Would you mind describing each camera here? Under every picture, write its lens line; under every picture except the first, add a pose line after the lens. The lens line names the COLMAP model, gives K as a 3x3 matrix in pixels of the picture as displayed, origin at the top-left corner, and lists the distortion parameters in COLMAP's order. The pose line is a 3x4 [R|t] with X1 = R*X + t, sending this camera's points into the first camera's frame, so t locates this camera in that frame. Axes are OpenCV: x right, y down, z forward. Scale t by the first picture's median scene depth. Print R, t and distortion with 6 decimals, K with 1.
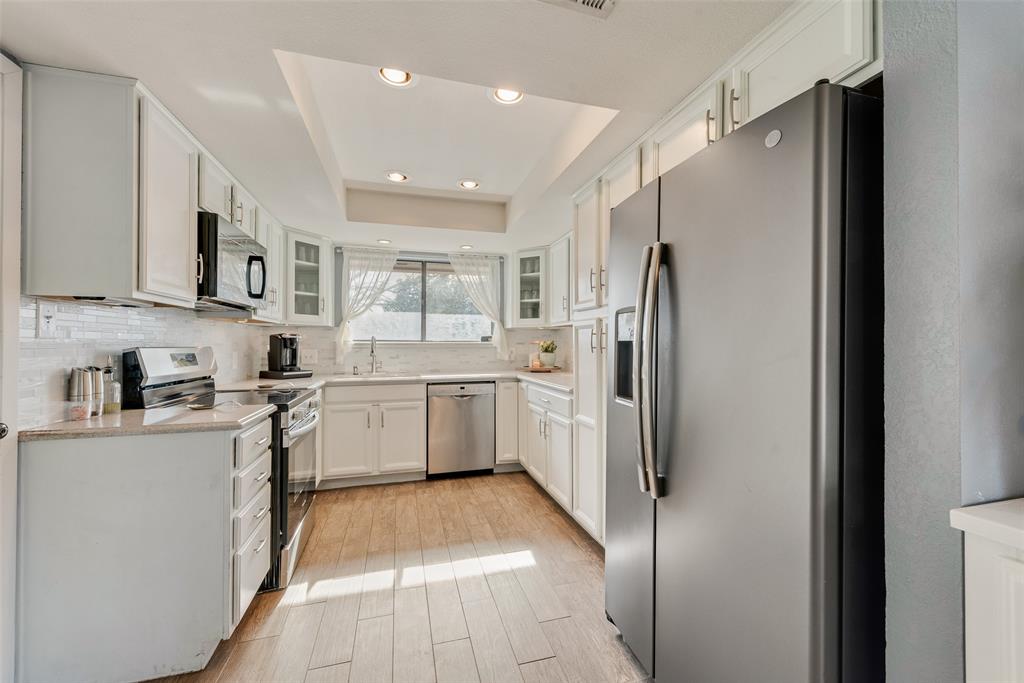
lens RADIAL K [[404.7, 0, 515.7], [0, 404.7, 339.8], [0, 0, 1]] dist [0.011061, -0.002159]
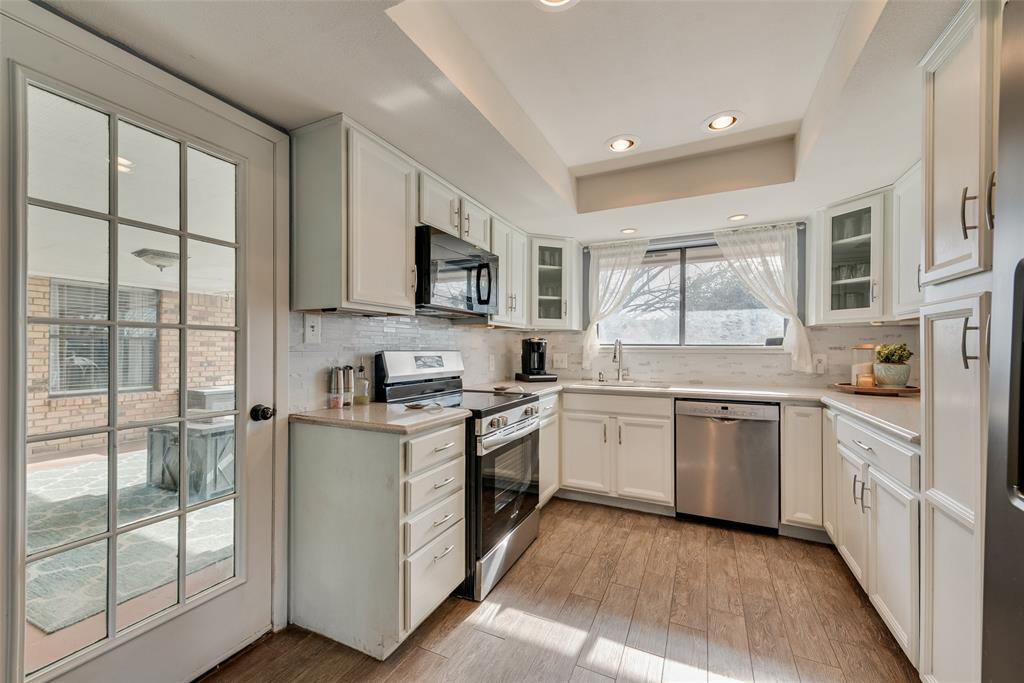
lens RADIAL K [[404.7, 0, 509.8], [0, 404.7, 348.4], [0, 0, 1]] dist [0.011061, -0.002159]
pose [[0.748169, 0.002900, -0.663502, 0.081064], [0.003739, 0.999956, 0.008586, 0.001926], [0.663497, -0.008905, 0.748126, 0.223246]]
